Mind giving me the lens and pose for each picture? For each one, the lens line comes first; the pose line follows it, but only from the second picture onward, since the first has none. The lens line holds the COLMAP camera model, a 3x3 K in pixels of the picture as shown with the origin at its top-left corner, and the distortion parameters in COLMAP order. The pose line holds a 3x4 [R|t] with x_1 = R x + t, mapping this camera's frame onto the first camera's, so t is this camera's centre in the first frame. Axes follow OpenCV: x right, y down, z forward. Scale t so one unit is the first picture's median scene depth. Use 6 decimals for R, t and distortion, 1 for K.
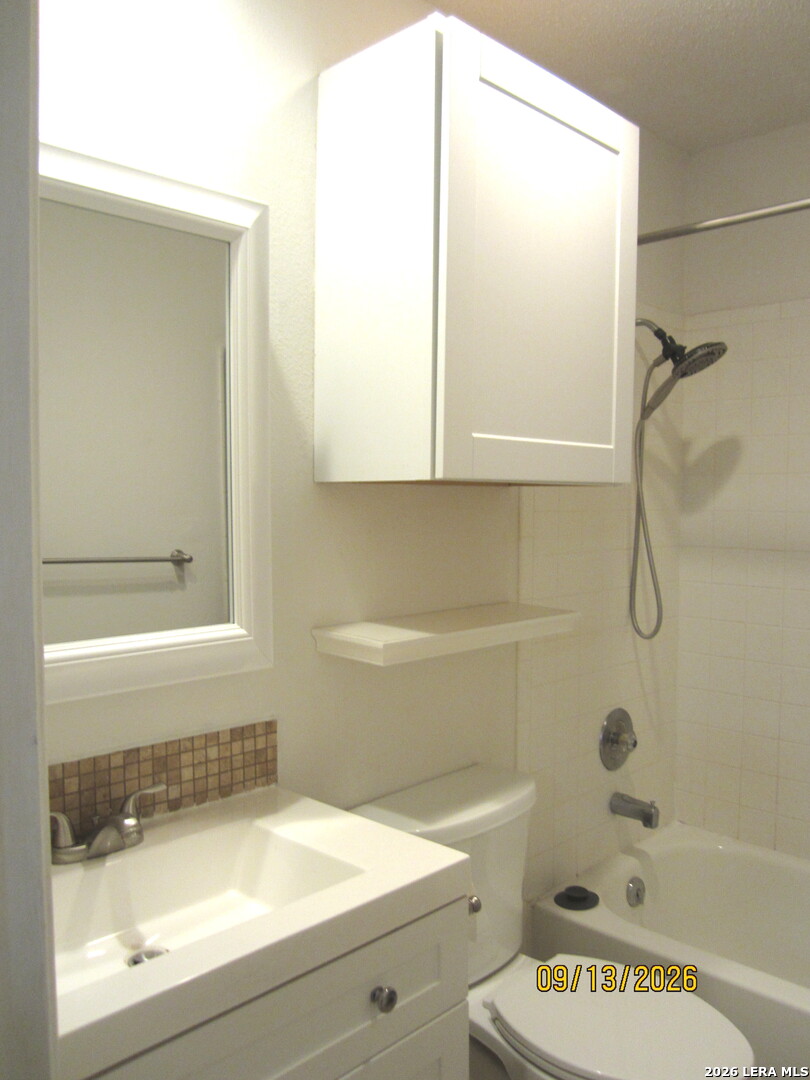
lens RADIAL K [[896.5, 0, 419.0], [0, 896.5, 543.9], [0, 0, 1]] dist [-0.064702, 0.053923]
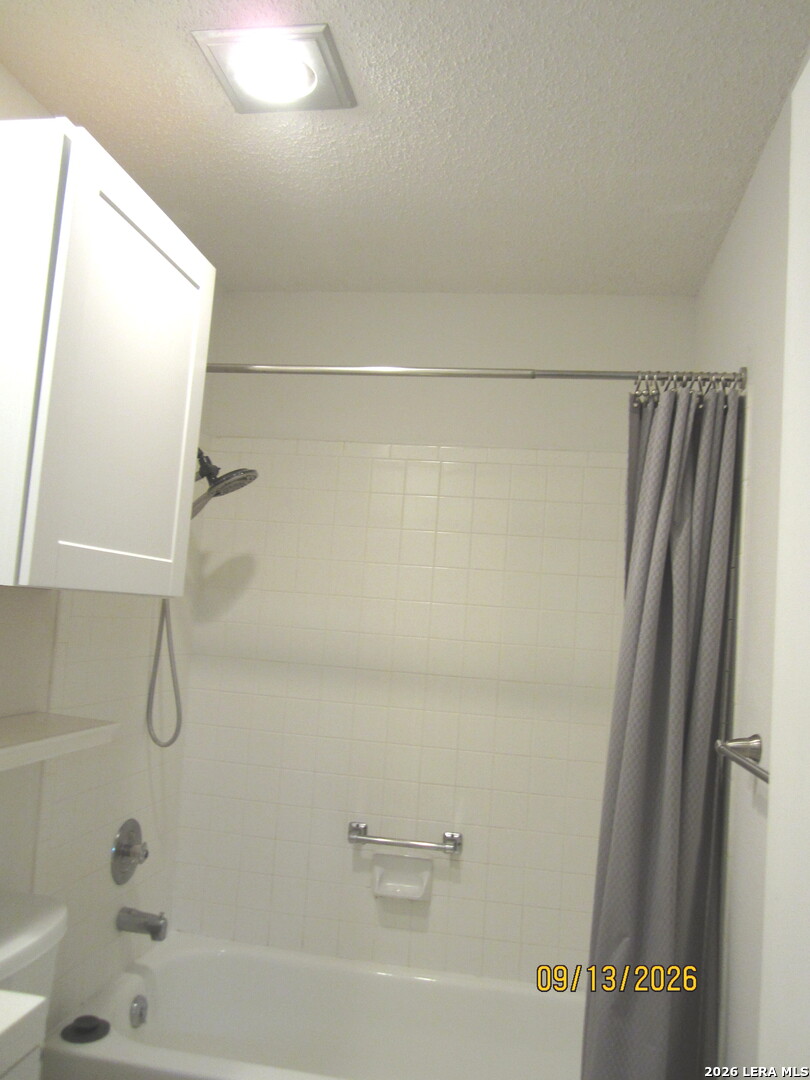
lens RADIAL K [[896.5, 0, 419.0], [0, 896.5, 543.9], [0, 0, 1]] dist [-0.064702, 0.053923]
pose [[0.816696, 0.099309, 0.568459, -0.105715], [-0.037381, 0.992116, -0.119615, -0.012094], [-0.575856, 0.076440, 0.813970, -0.003887]]
